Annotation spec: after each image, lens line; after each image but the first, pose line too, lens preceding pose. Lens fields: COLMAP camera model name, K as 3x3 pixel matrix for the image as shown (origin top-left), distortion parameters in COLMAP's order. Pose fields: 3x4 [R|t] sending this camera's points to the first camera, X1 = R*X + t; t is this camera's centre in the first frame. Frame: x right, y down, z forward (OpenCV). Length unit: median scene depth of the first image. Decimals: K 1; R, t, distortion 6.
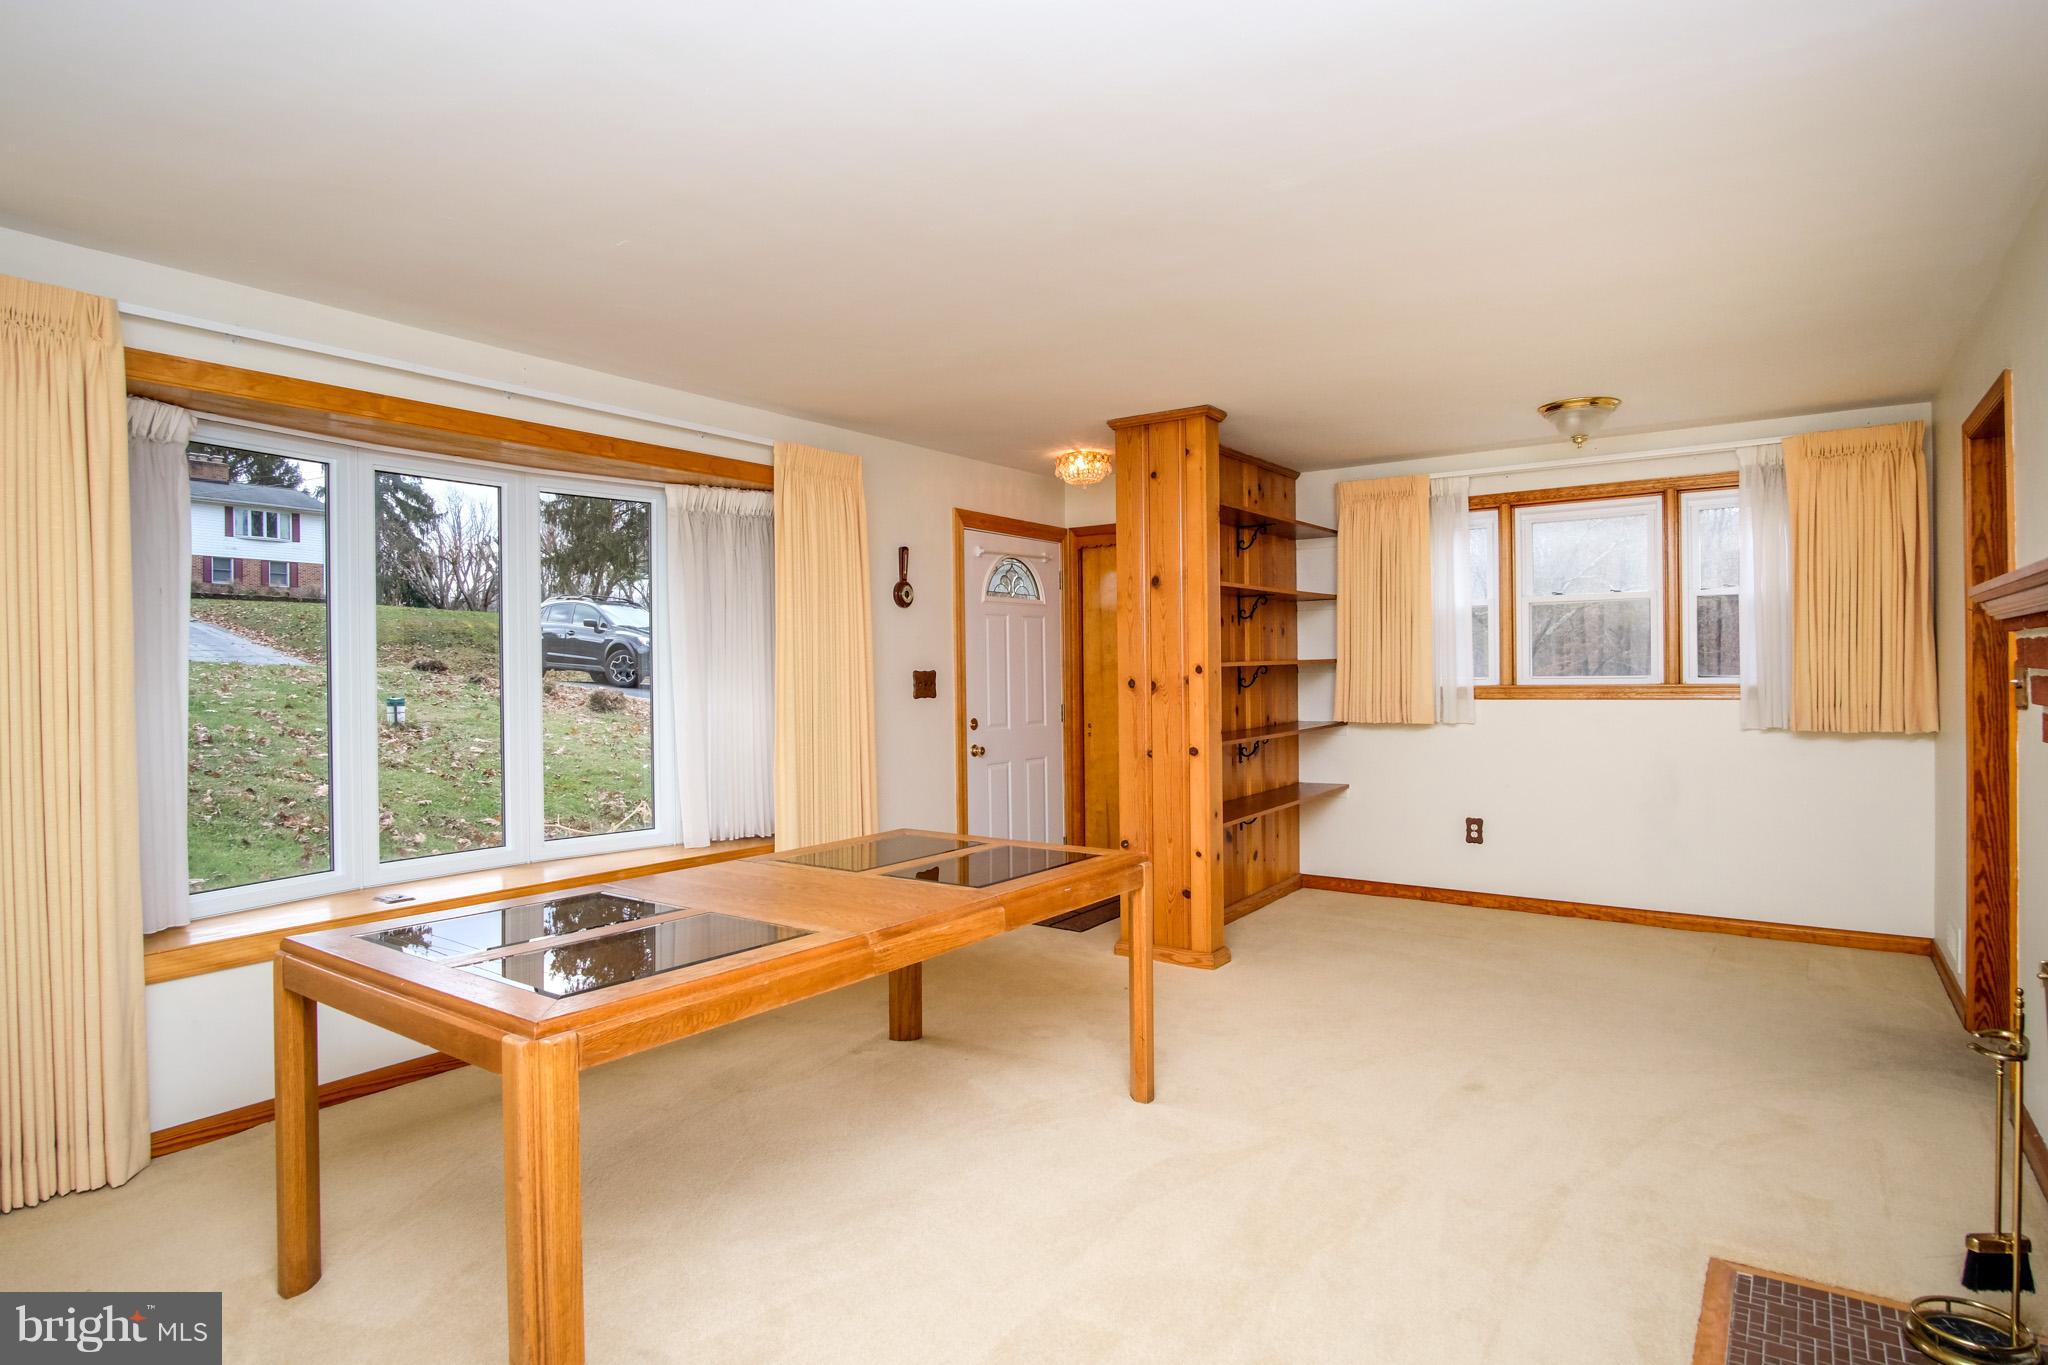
lens RADIAL K [[1093.4, 0, 1033.7], [0, 1093.4, 679.3], [0, 0, 1]] dist [-0.024122, 0.001435]
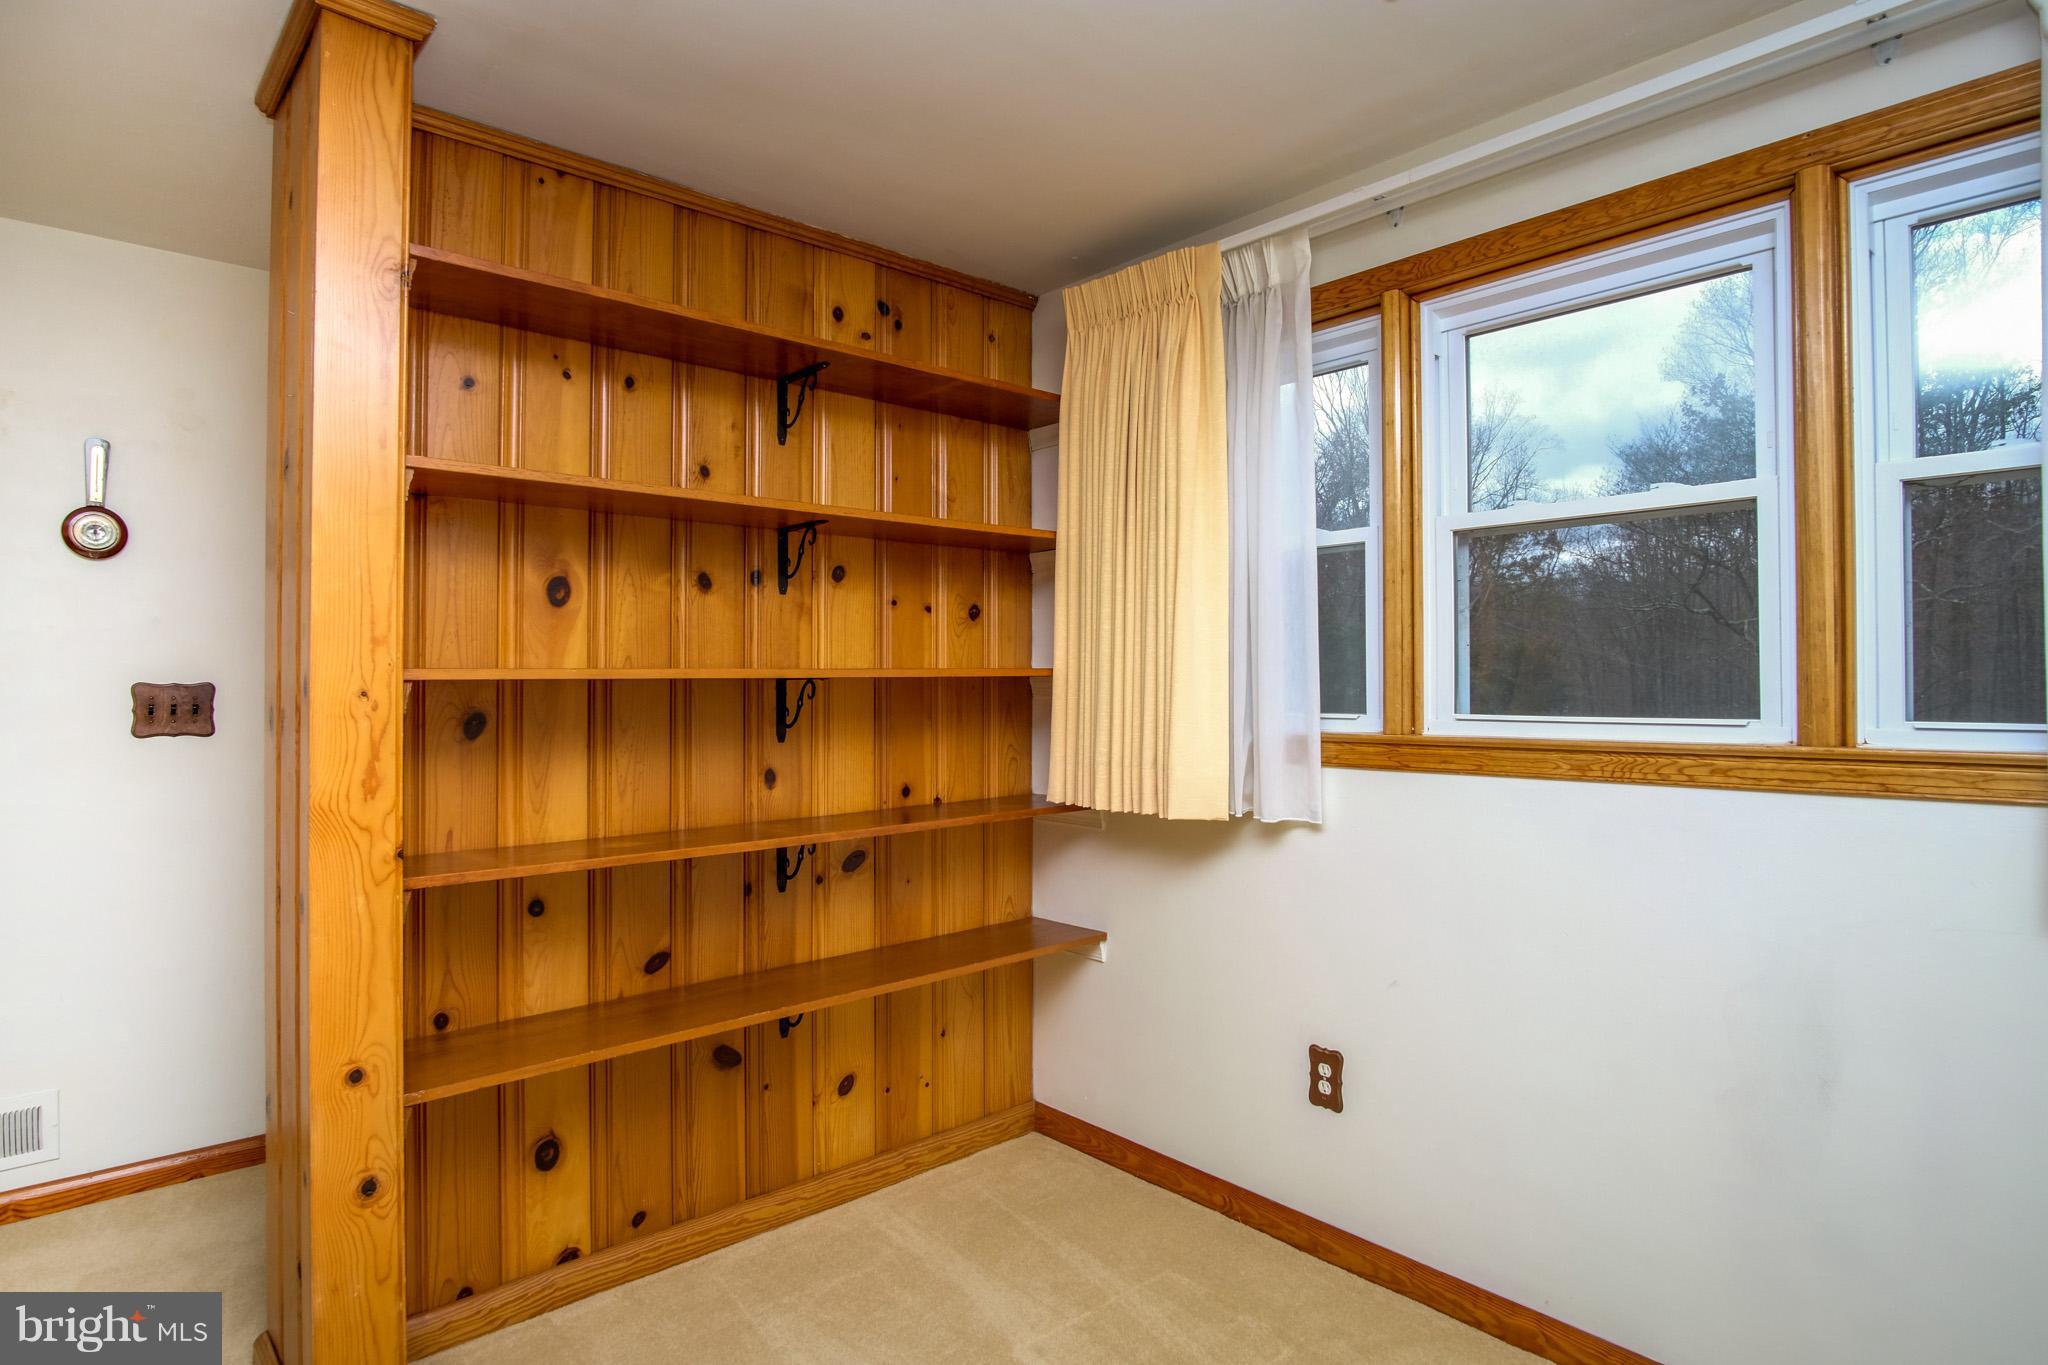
lens RADIAL K [[1093.4, 0, 1033.7], [0, 1093.4, 679.3], [0, 0, 1]] dist [-0.024122, 0.001435]
pose [[0.974575, 0.010707, -0.223806, 0.396139], [-0.013819, 0.999828, -0.012345, -0.008685], [0.223635, 0.015123, 0.974556, 0.575245]]
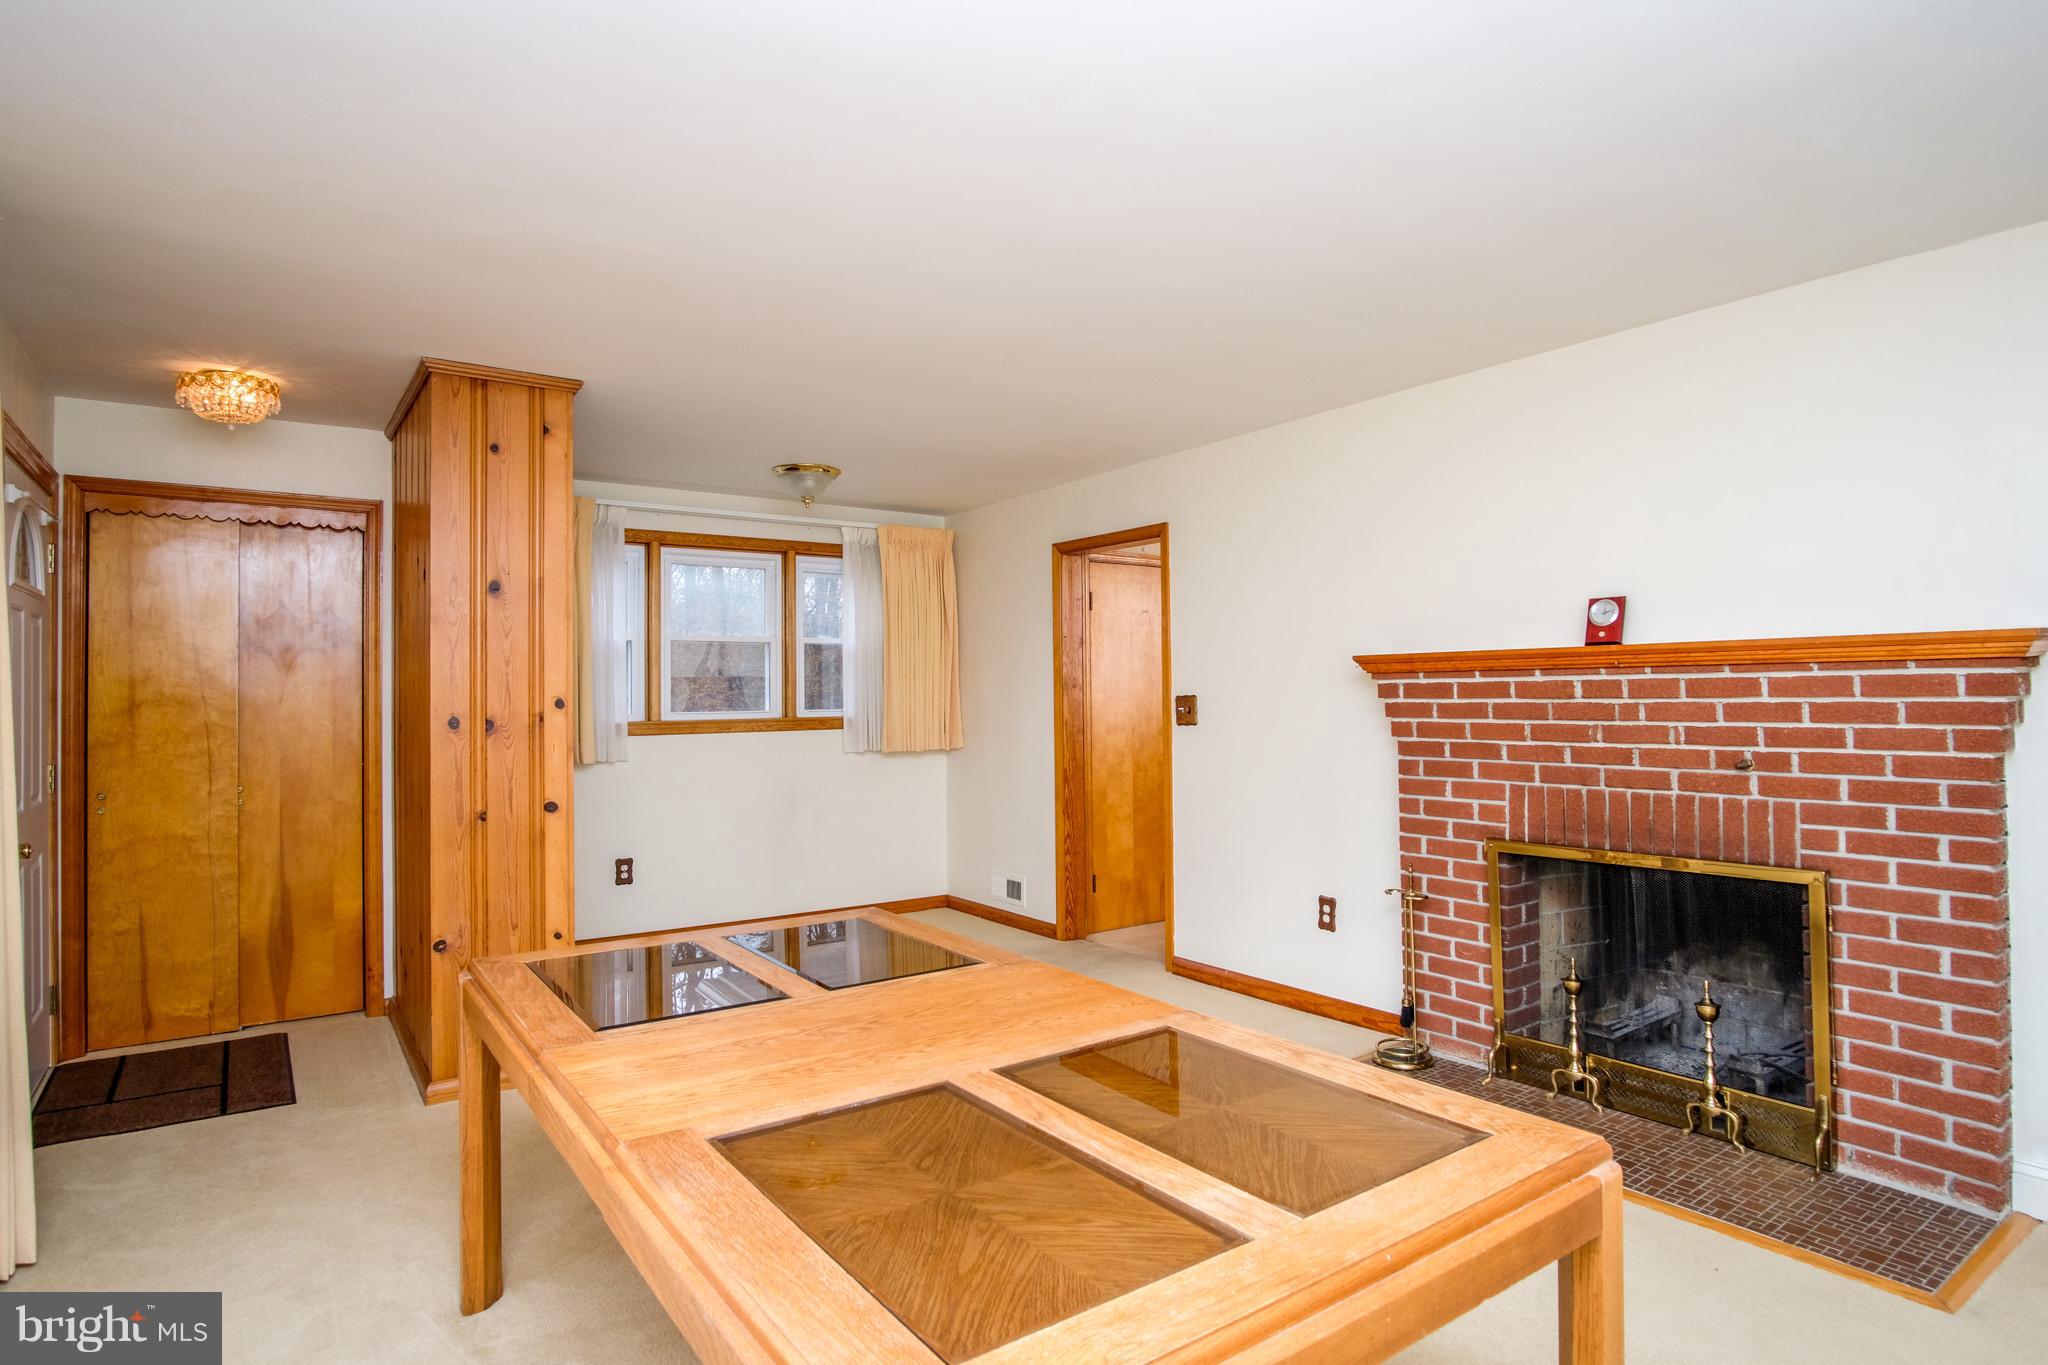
lens RADIAL K [[1093.4, 0, 1033.7], [0, 1093.4, 679.3], [0, 0, 1]] dist [-0.024122, 0.001435]
pose [[0.337412, 0.022248, 0.941094, -0.398064], [0.014394, 0.999482, -0.028788, 0.001024], [-0.941247, 0.023259, 0.336917, 0.332812]]
